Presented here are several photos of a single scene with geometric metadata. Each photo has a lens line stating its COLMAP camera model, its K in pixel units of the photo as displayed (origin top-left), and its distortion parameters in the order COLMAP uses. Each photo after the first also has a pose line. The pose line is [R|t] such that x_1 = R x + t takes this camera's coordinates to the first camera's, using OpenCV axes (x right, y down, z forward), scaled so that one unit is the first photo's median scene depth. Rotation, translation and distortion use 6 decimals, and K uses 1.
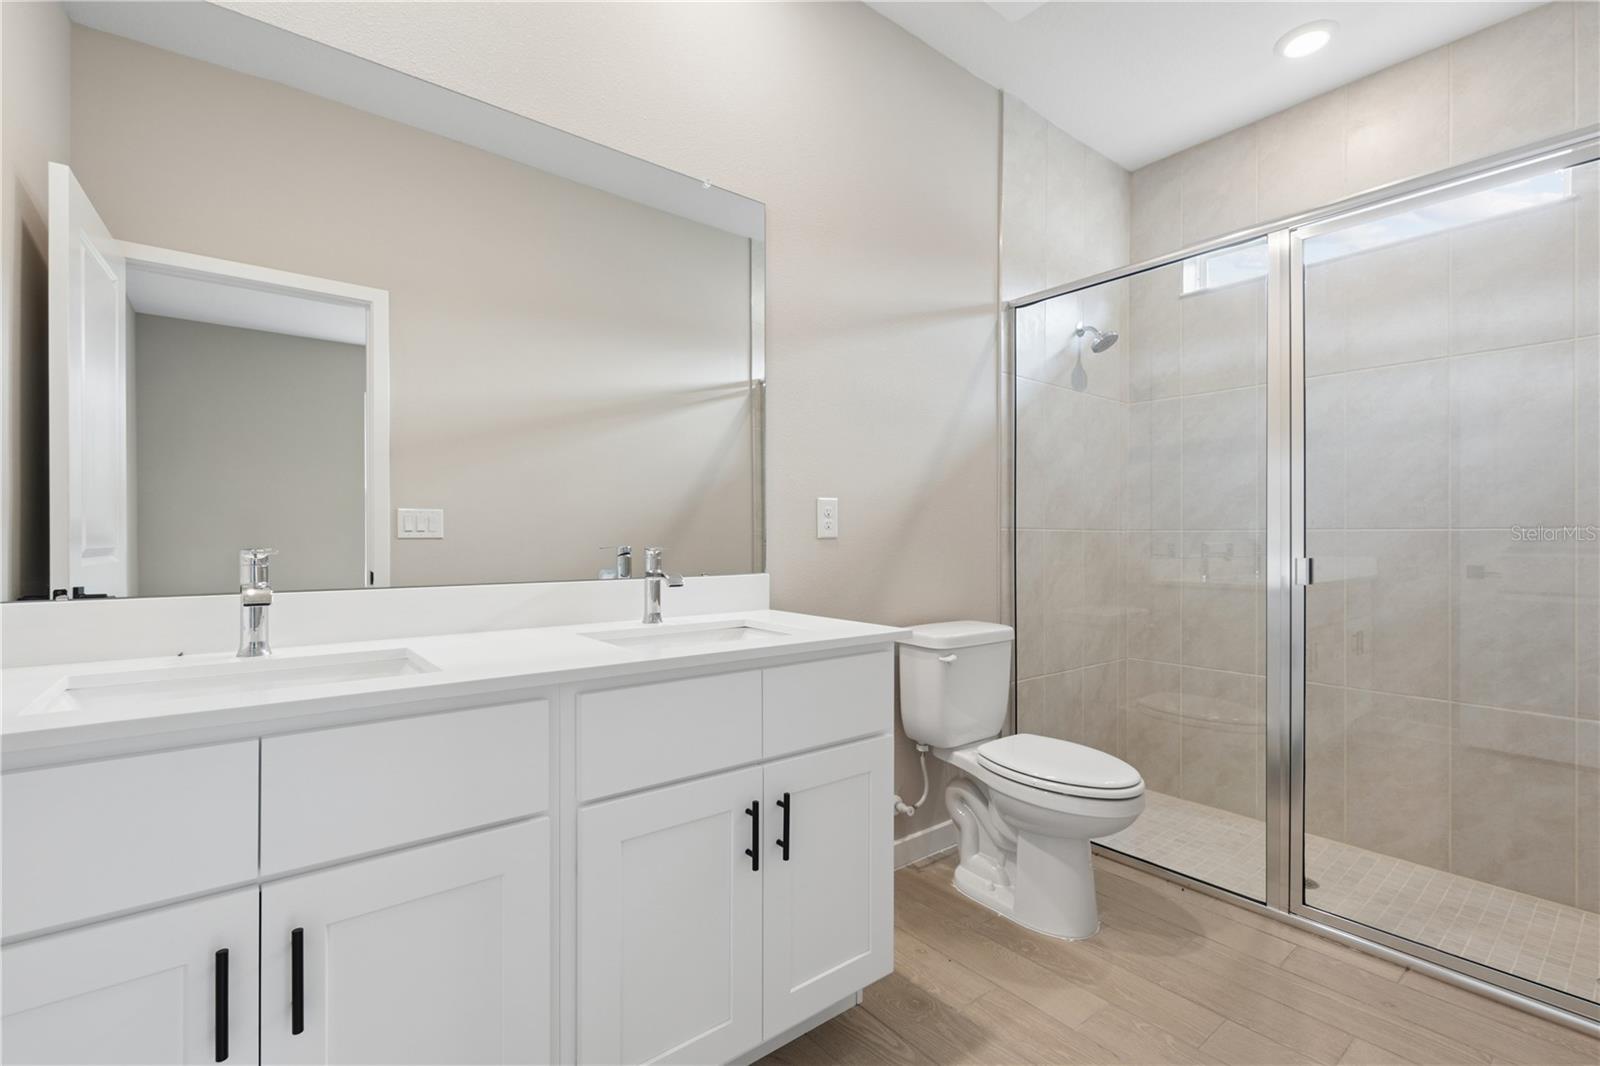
lens RADIAL K [[701.4, 0, 804.2], [0, 701.4, 539.3], [0, 0, 1]] dist [0.000354, 0.000399]
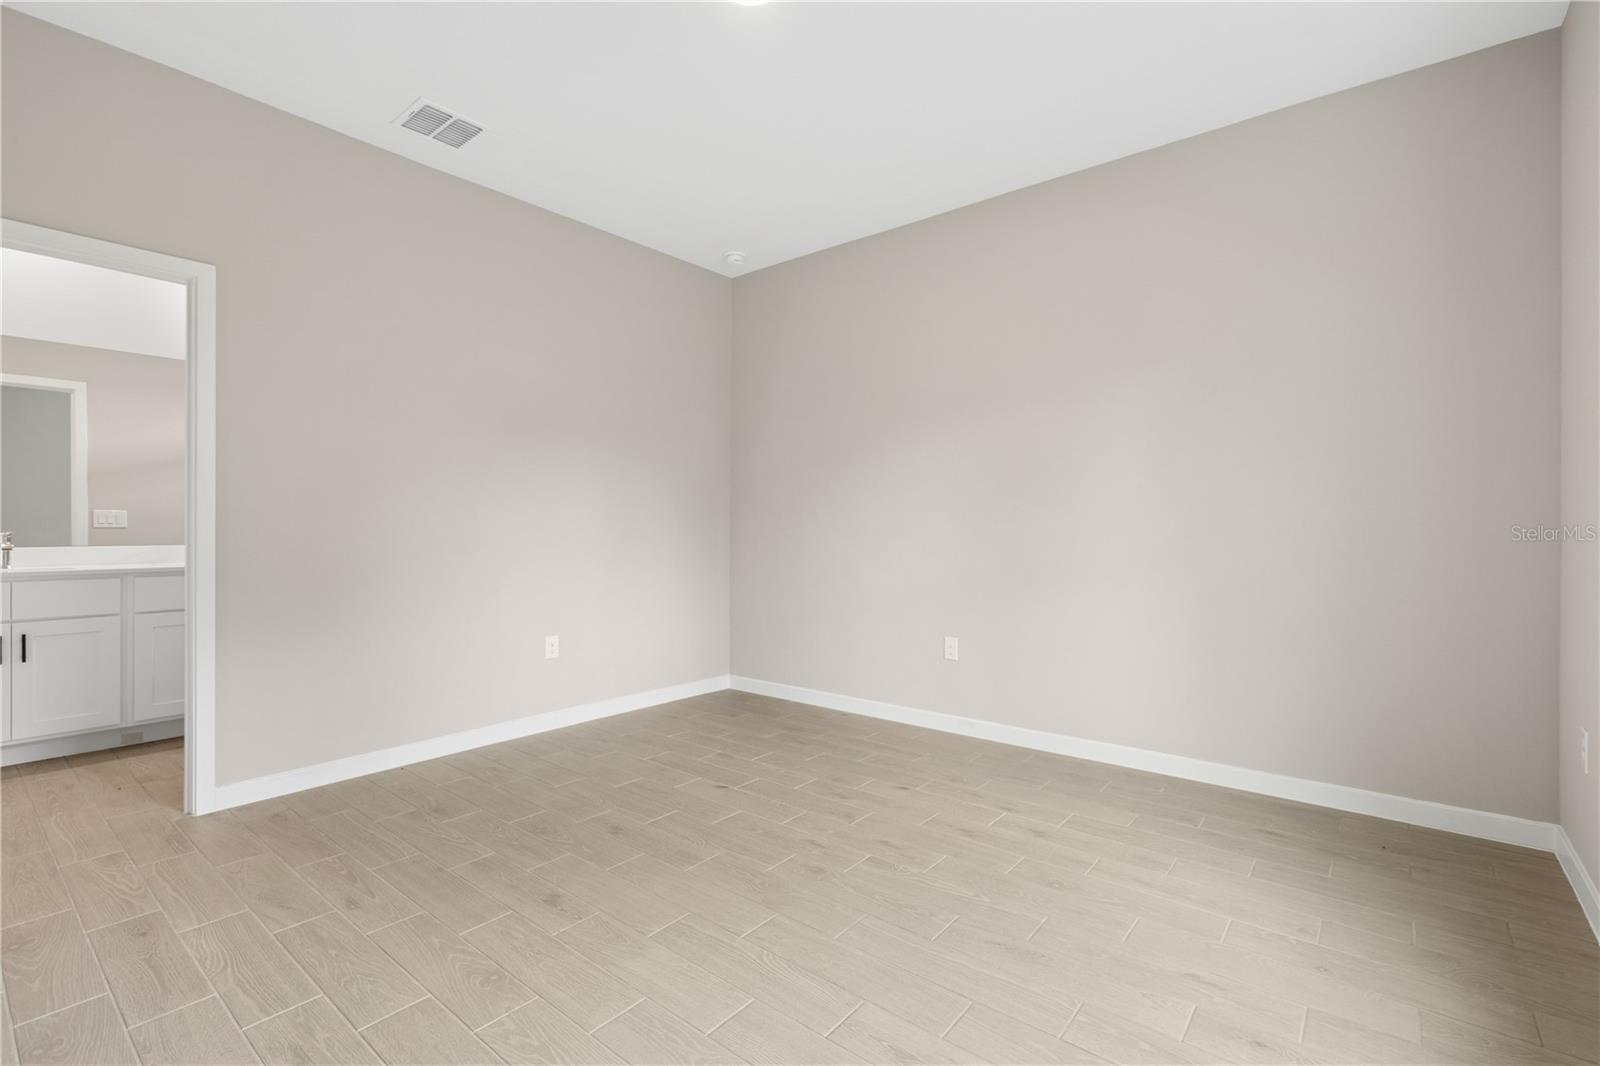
lens RADIAL K [[719.6, 0, 853.0], [0, 719.6, 530.9], [0, 0, 1]] dist [-0.000304, 0.000348]
pose [[0.971437, 0.005116, 0.237241, 1.896413], [-0.005008, 0.999987, -0.001054, -0.001321], [-0.237243, -0.000164, 0.971450, -2.694255]]
